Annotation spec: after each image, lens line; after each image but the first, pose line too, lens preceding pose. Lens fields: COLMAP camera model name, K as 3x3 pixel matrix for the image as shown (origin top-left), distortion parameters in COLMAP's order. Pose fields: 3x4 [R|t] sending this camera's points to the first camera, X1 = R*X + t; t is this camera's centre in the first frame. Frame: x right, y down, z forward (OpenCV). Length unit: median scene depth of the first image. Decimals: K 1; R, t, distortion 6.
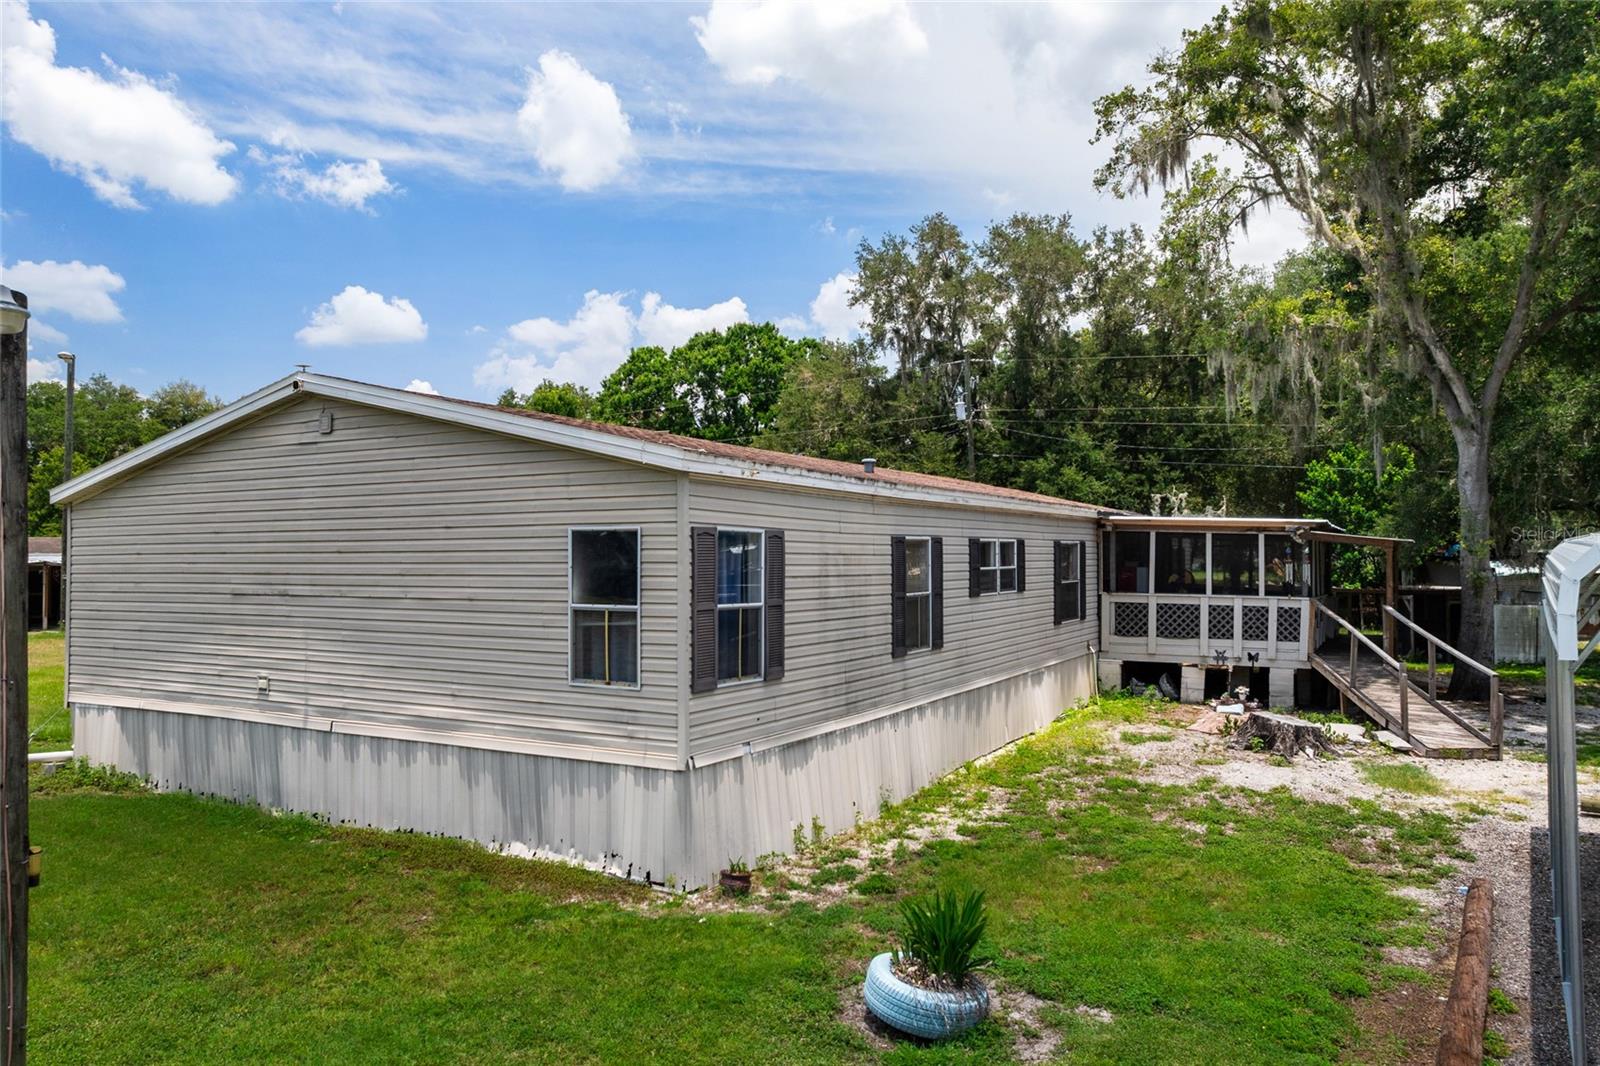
lens RADIAL K [[1116.2, 0, 792.9], [0, 1116.2, 538.3], [0, 0, 1]] dist [-0.034138, -0.000901]
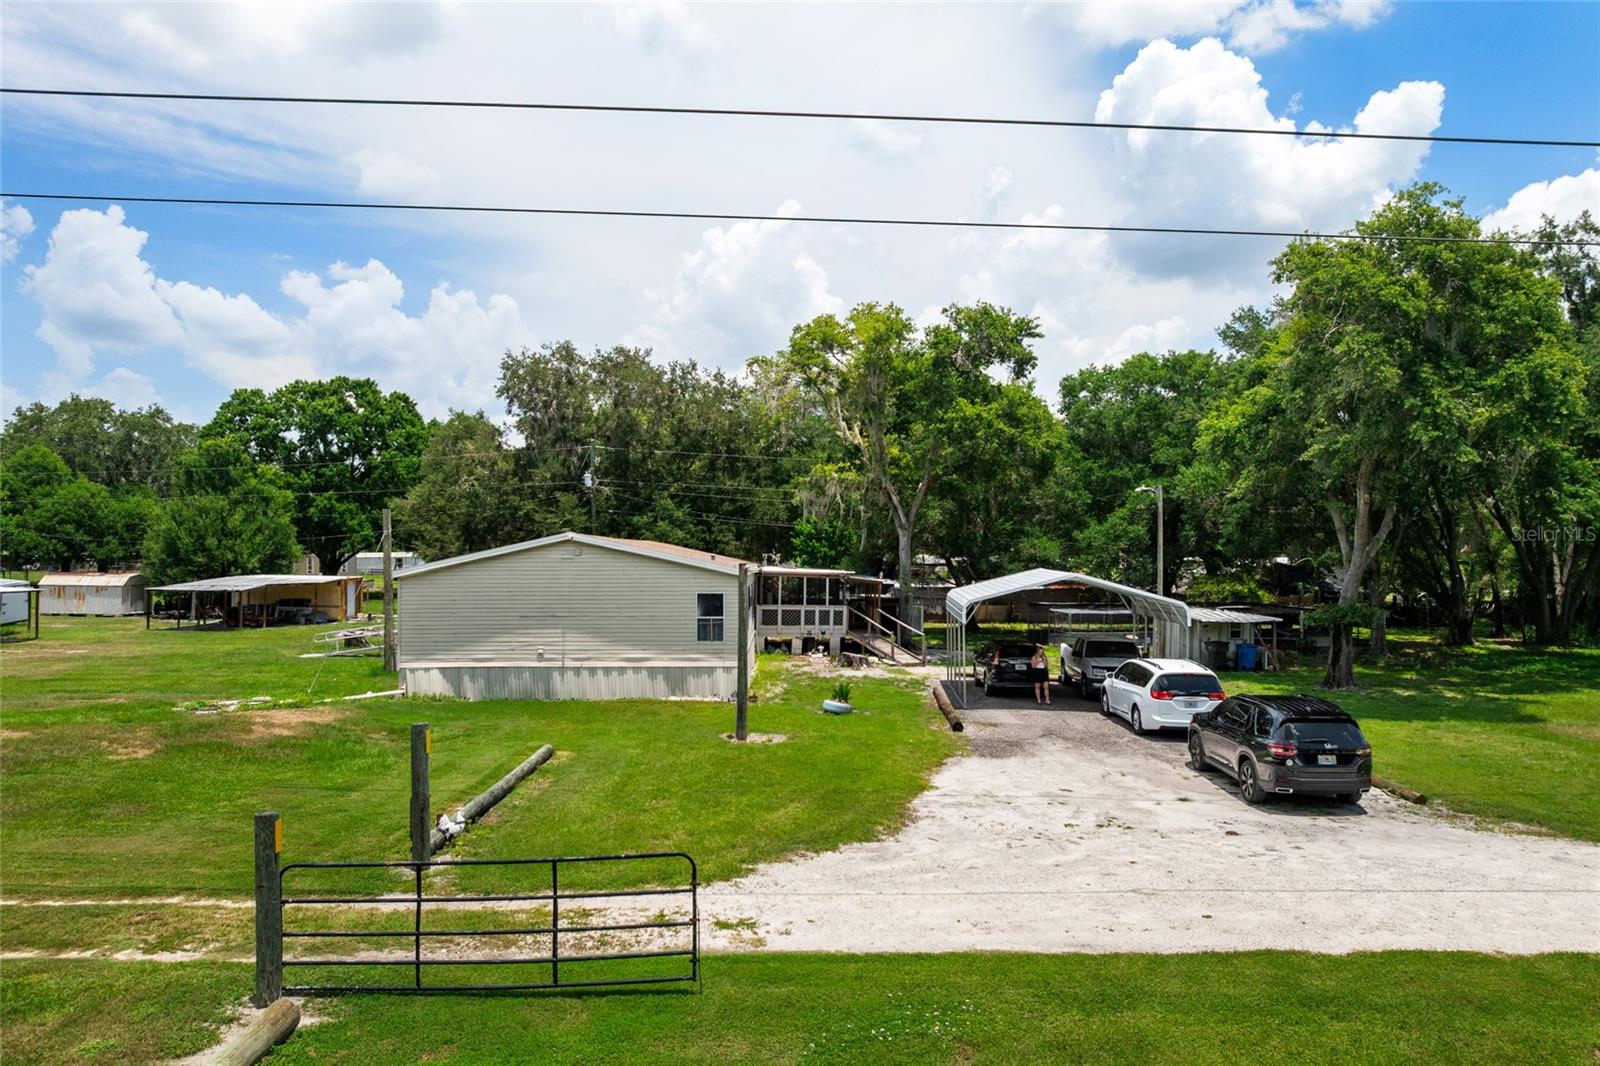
lens RADIAL K [[1118.2, 0, 804.3], [0, 1118.2, 542.4], [0, 0, 1]] dist [-0.032183, -0.004136]
pose [[0.861229, 0.006921, 0.508170, -0.748243], [-0.008755, 0.999961, 0.001219, -0.075662], [-0.508142, -0.005499, 0.861256, -0.896942]]
